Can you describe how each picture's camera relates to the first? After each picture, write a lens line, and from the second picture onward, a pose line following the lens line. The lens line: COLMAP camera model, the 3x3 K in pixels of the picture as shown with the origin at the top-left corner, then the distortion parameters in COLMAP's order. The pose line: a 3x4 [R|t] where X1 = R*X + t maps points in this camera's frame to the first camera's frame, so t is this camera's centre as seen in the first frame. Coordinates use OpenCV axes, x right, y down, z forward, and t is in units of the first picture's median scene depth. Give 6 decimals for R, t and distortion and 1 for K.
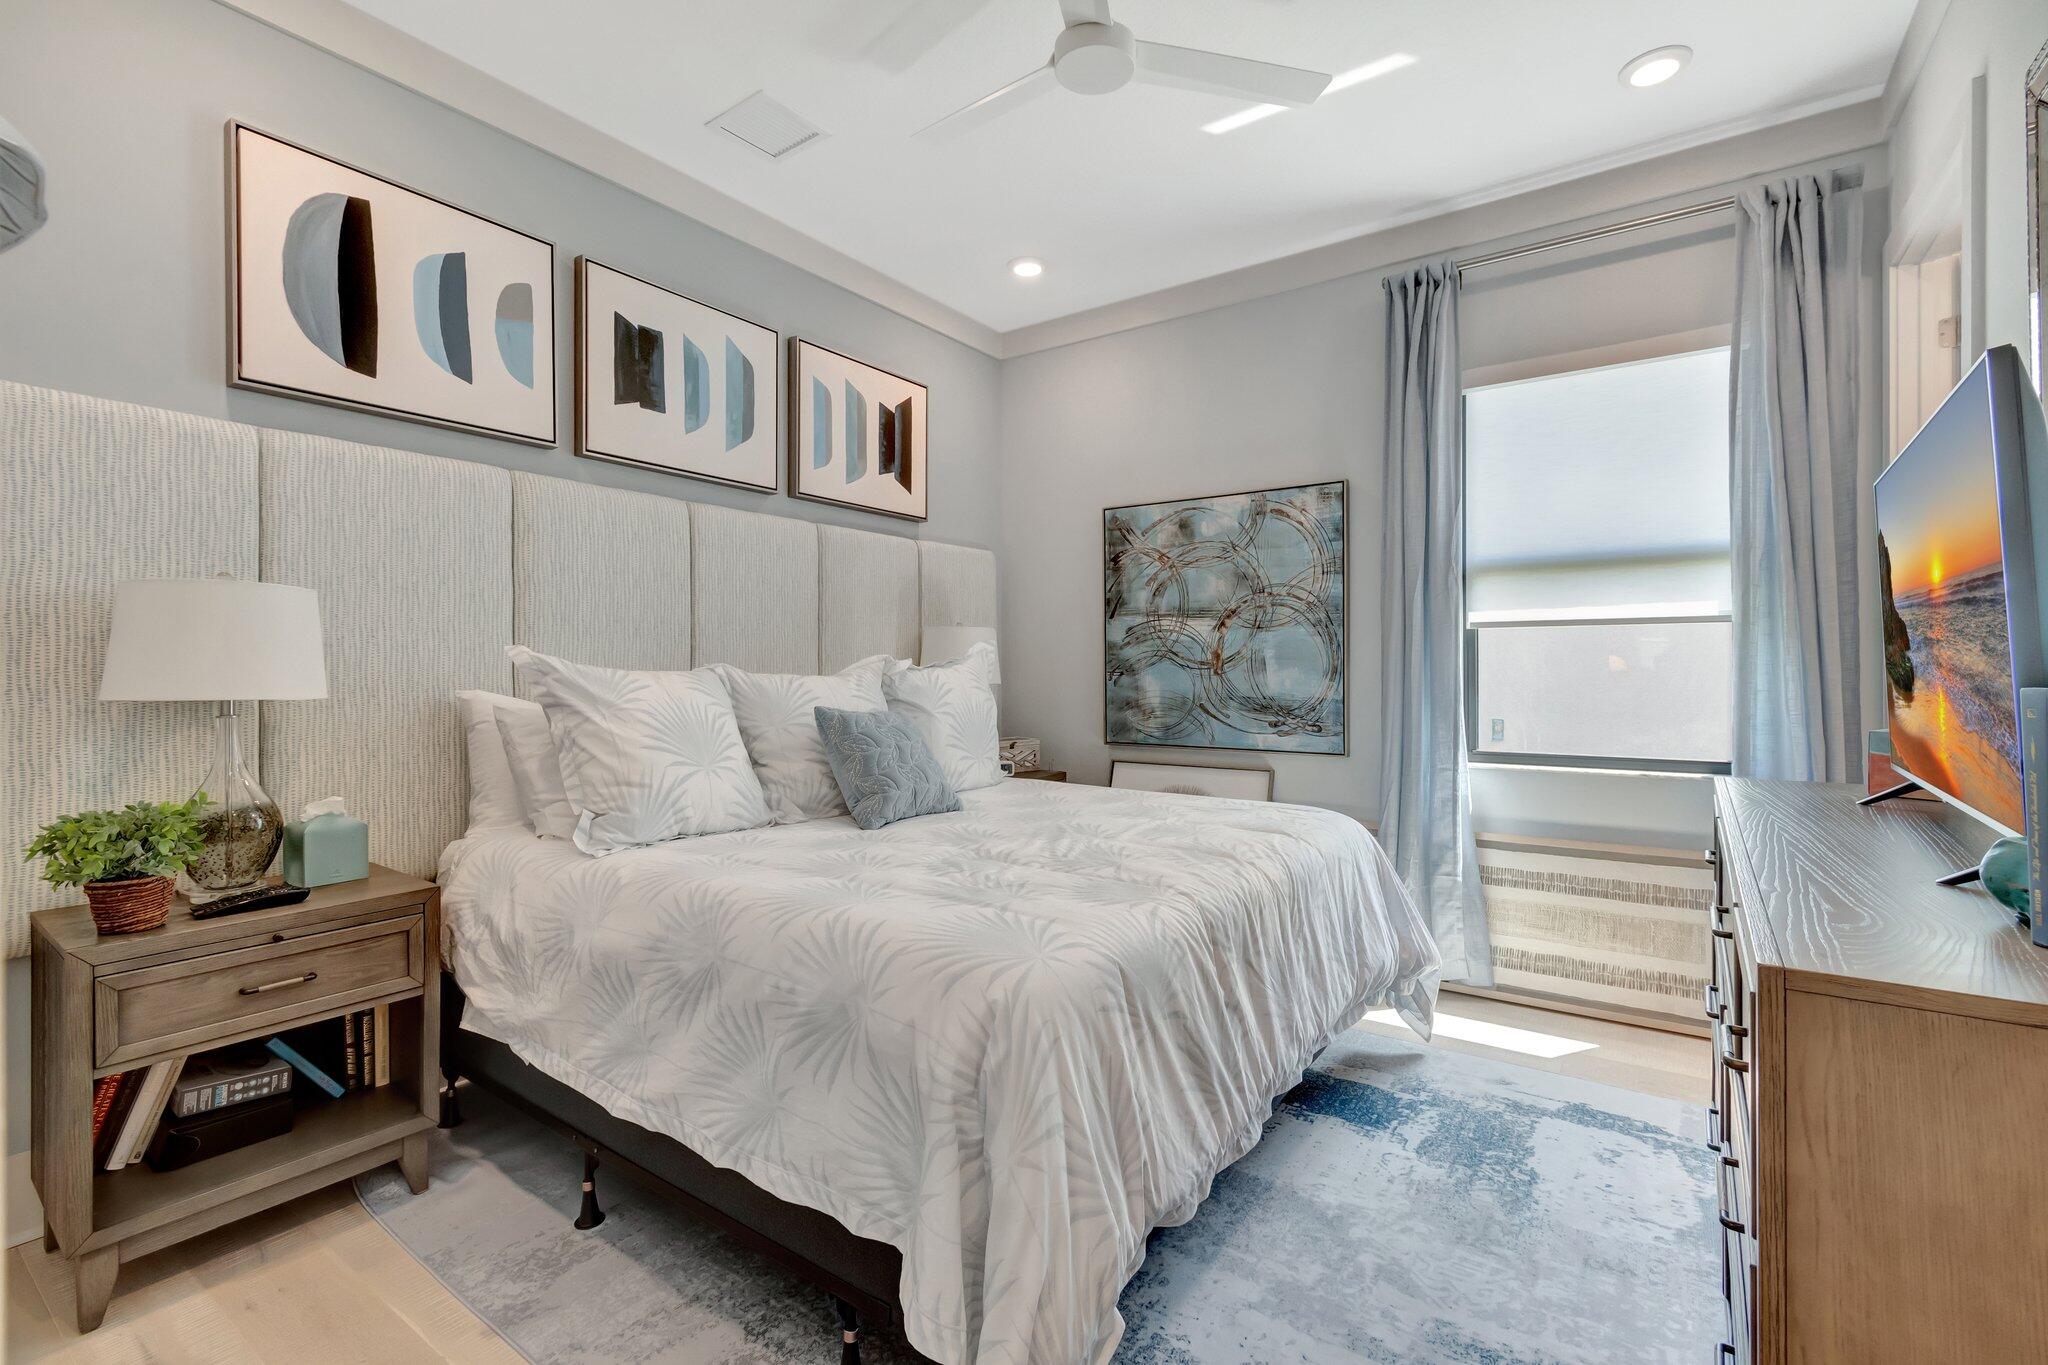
lens RADIAL K [[914.5, 0, 1014.2], [0, 914.5, 666.1], [0, 0, 1]] dist [-0.002079, -0.000307]
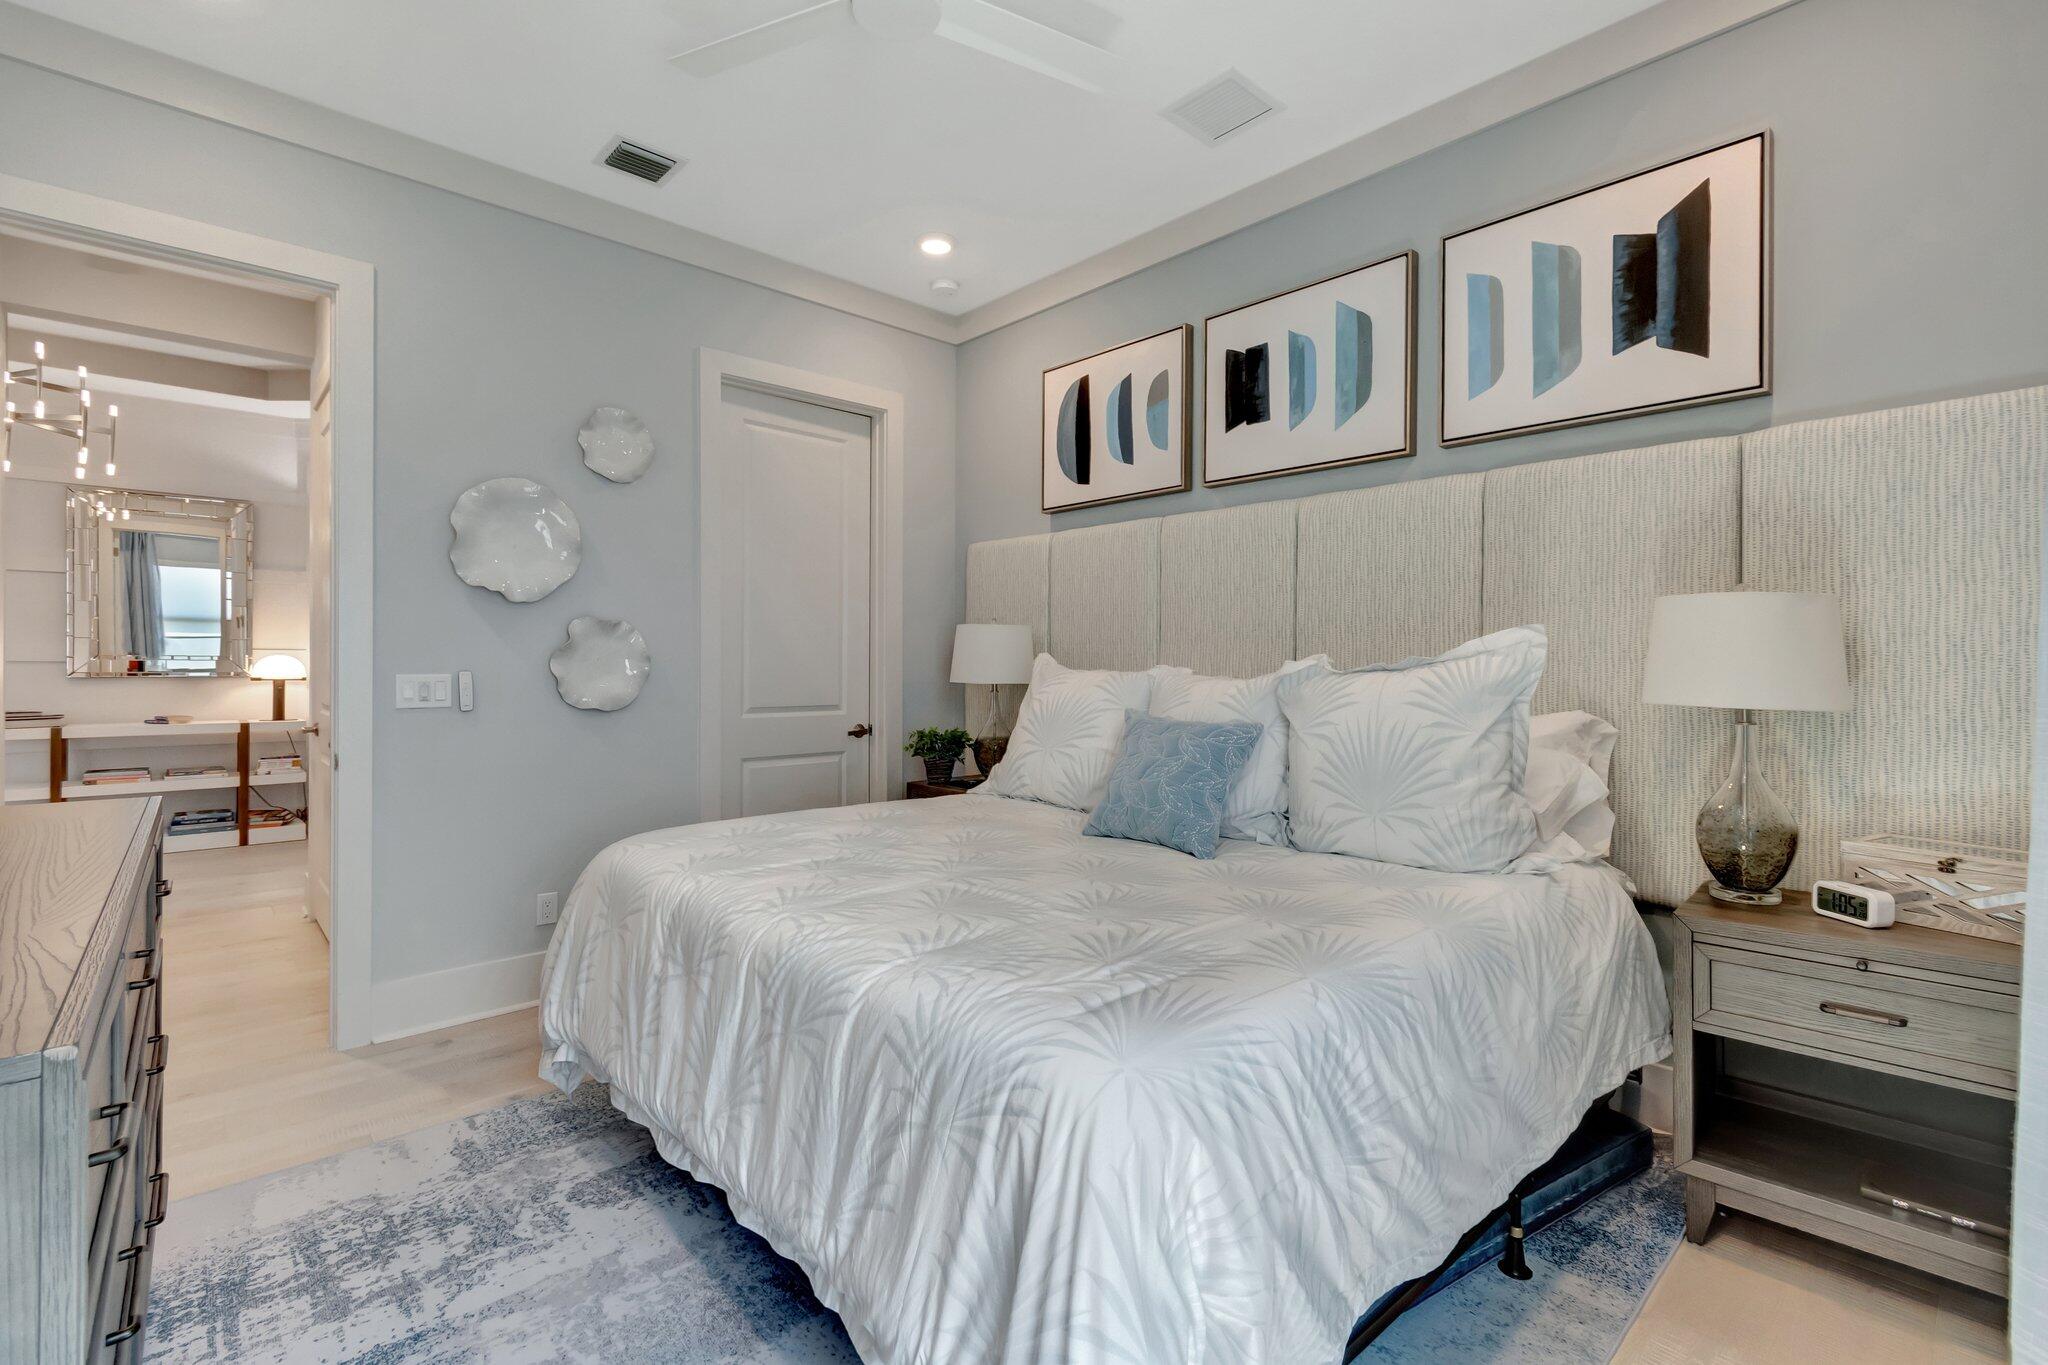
lens RADIAL K [[914.5, 0, 1017.0], [0, 914.5, 675.2], [0, 0, 1]] dist [-0.002079, -0.000307]
pose [[-0.223525, 0.006777, -0.974675, 0.639324], [-0.009909, 0.999908, 0.009225, 0.001386], [0.974648, 0.011720, -0.223437, 0.902160]]
